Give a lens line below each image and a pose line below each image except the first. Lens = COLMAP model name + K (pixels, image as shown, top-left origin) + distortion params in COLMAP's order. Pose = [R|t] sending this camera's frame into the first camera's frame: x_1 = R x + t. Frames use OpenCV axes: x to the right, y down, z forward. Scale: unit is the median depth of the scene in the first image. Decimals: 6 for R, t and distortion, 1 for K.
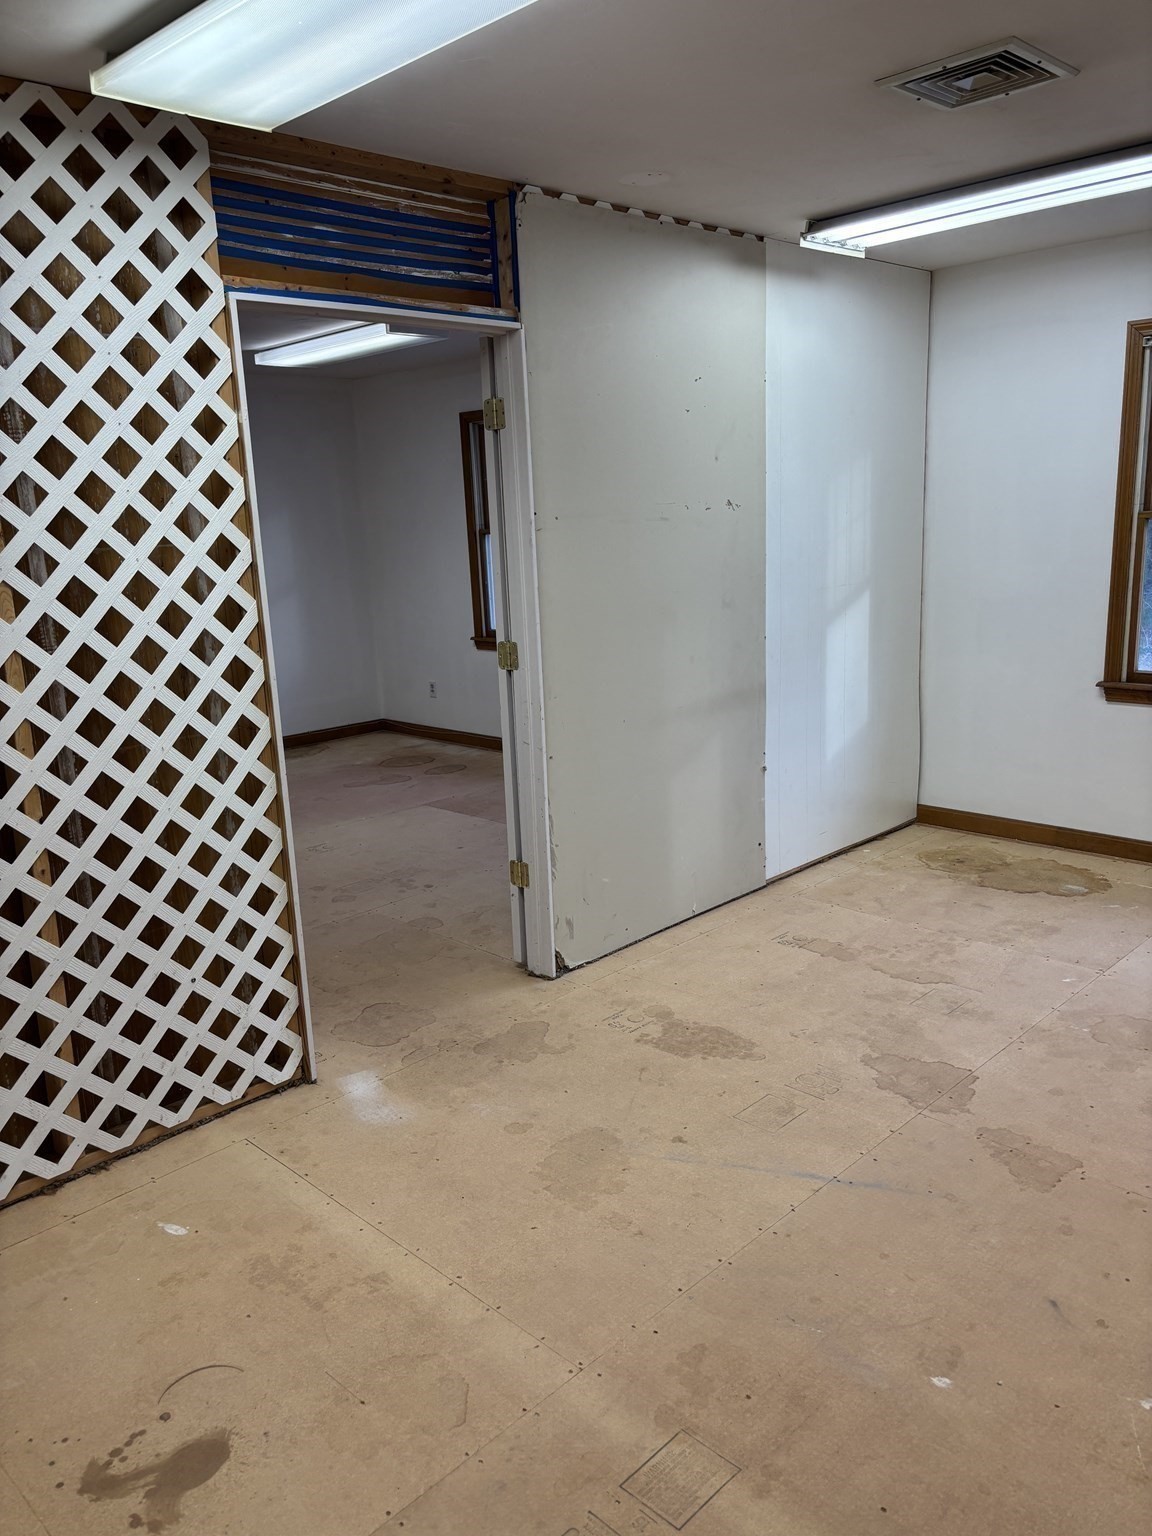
lens RADIAL K [[1158.4, 0, 576.9], [0, 1158.4, 765.7], [0, 0, 1]] dist [0.021926, -0.006933]
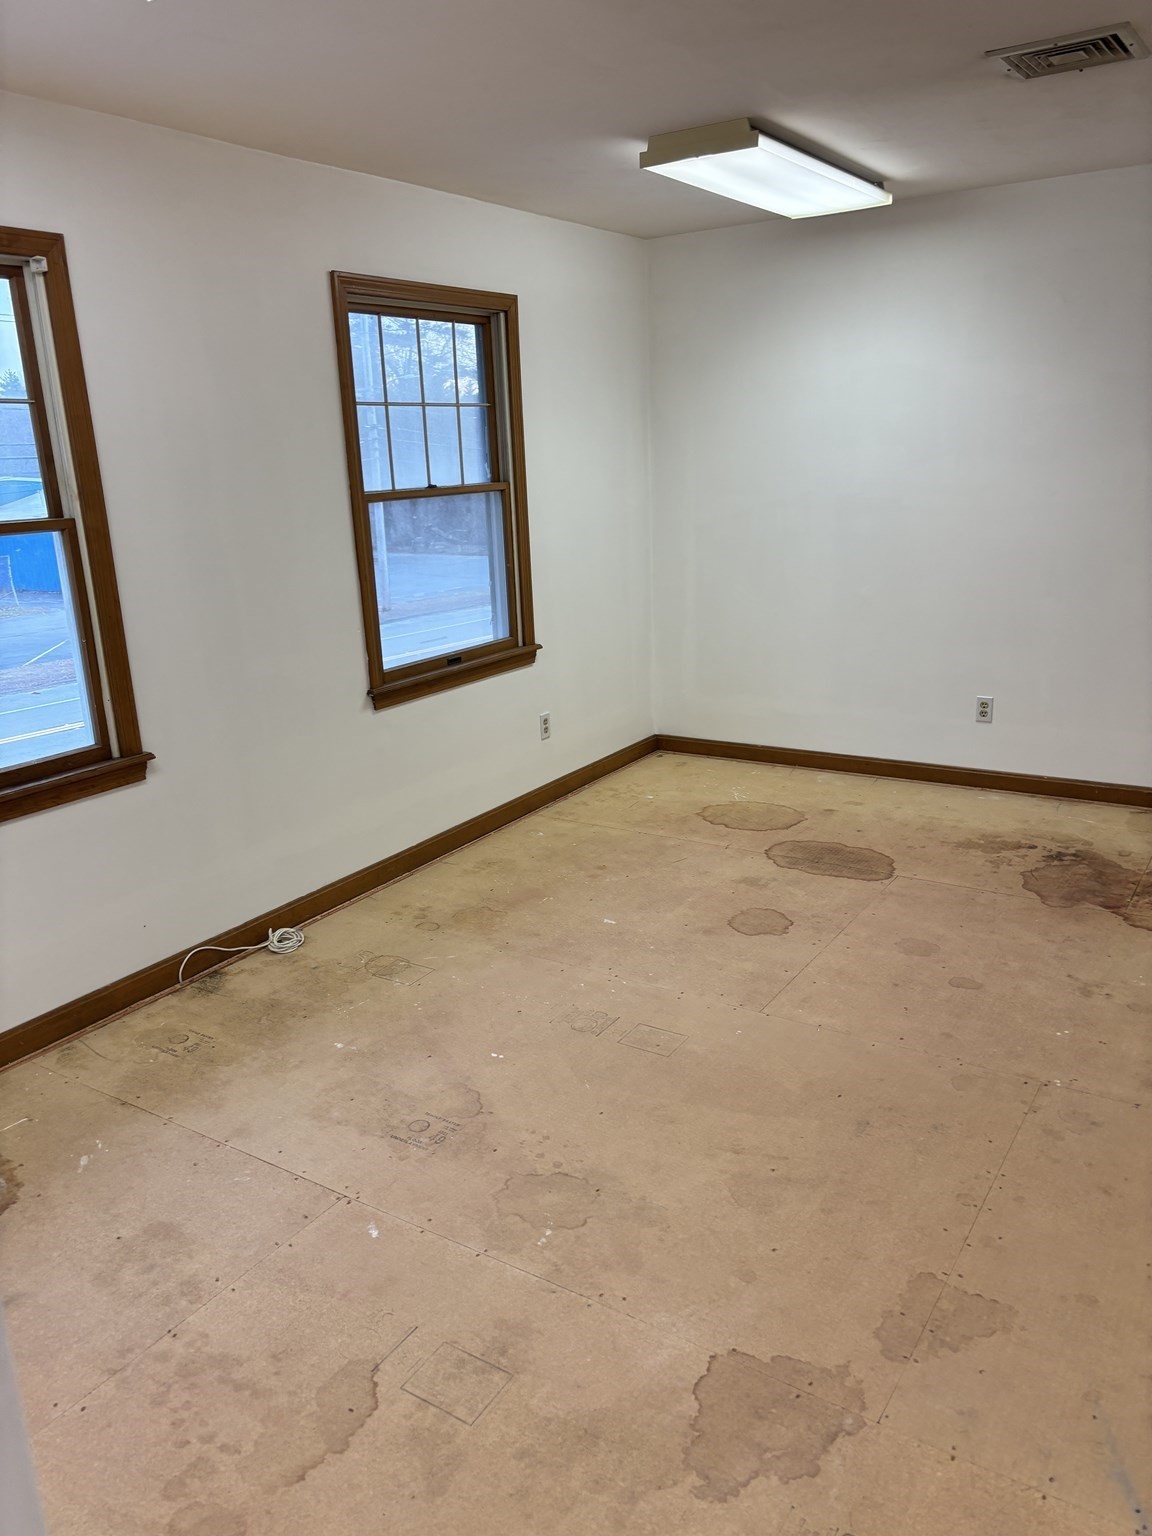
lens RADIAL K [[1158.4, 0, 577.5], [0, 1158.4, 768.4], [0, 0, 1]] dist [0.021926, -0.006933]
pose [[-0.195136, -0.225680, 0.954458, -0.221698], [0.261123, 0.926087, 0.272357, -0.276181], [-0.945376, 0.302378, -0.121783, 1.226515]]
